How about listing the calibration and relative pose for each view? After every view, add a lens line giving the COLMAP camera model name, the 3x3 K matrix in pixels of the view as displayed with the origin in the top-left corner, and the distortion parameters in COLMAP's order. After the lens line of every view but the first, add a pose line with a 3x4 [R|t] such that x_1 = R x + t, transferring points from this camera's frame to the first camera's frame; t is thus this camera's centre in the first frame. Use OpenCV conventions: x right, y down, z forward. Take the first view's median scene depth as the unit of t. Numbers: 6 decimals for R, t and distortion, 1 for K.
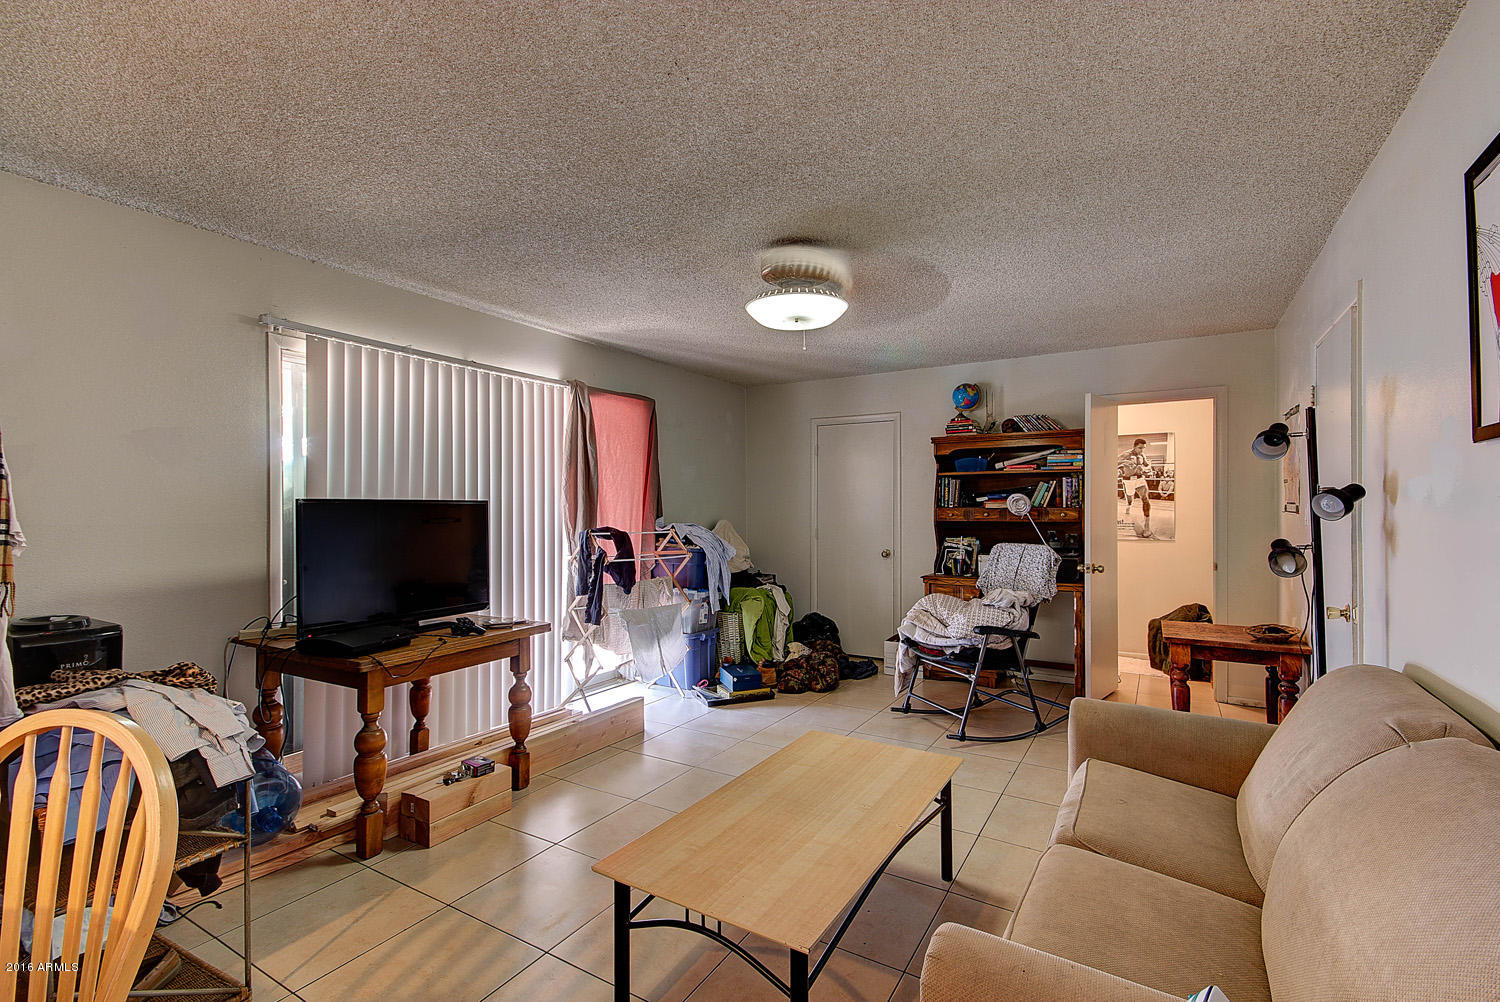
lens RADIAL K [[679.1, 0, 750.3], [0, 679.1, 508.0], [0, 0, 1]] dist [0.028601, -0.007408]
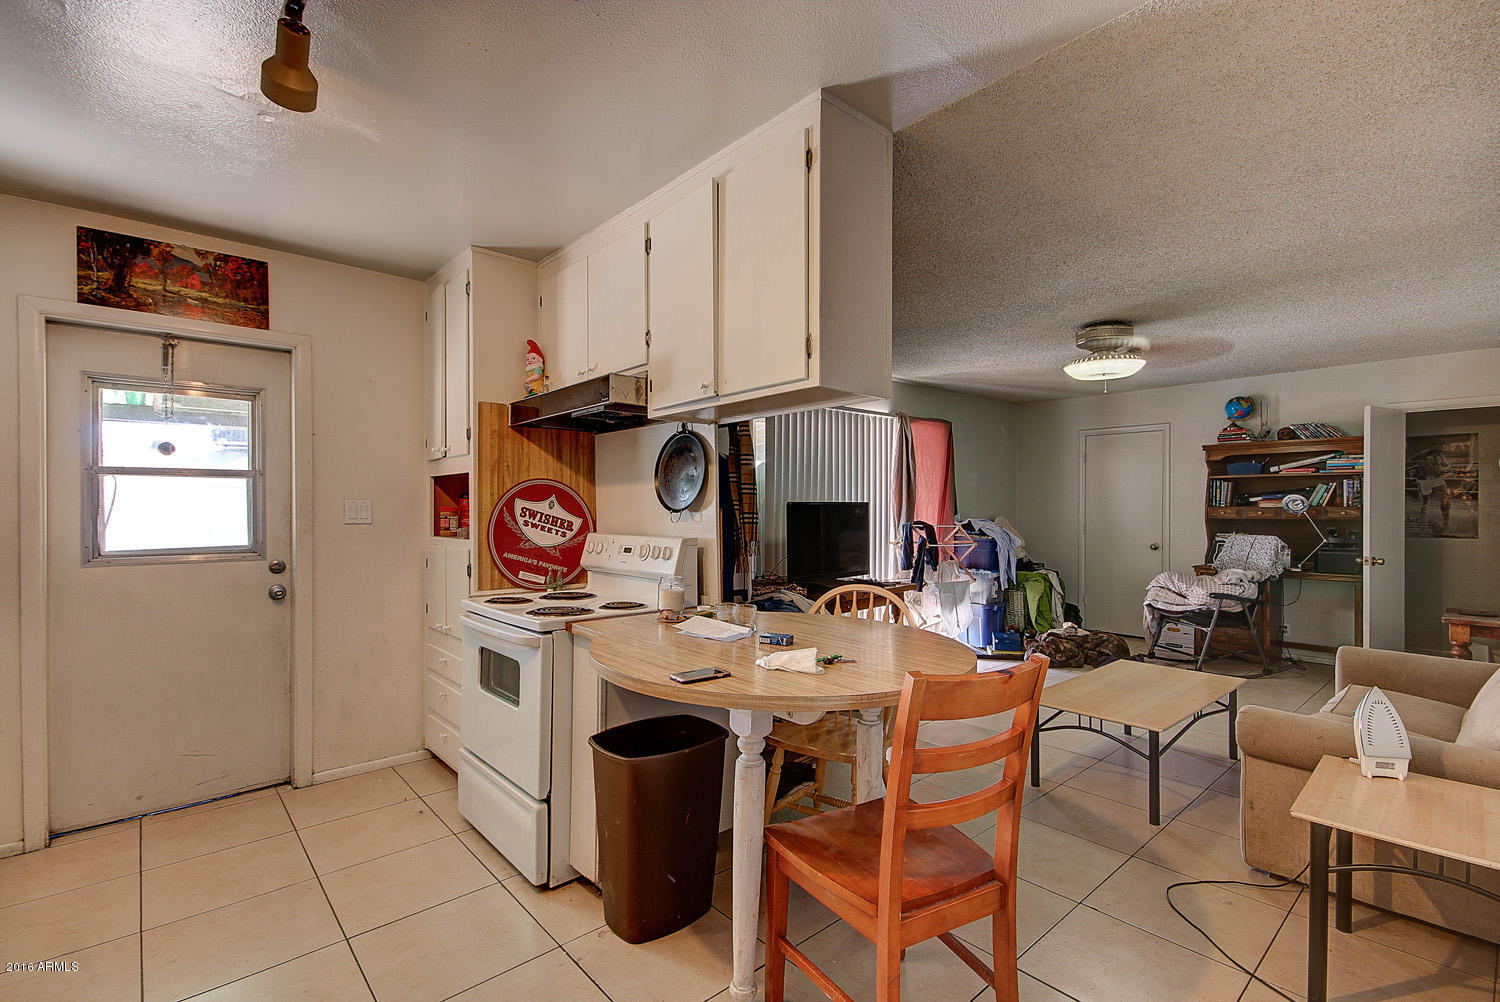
lens RADIAL K [[679.1, 0, 750.3], [0, 679.1, 508.0], [0, 0, 1]] dist [0.028601, -0.007408]
pose [[0.956387, 0.002861, -0.292090, -0.130867], [-0.001526, 0.999987, 0.004799, -0.002877], [0.292100, -0.004144, 0.956379, -0.342443]]
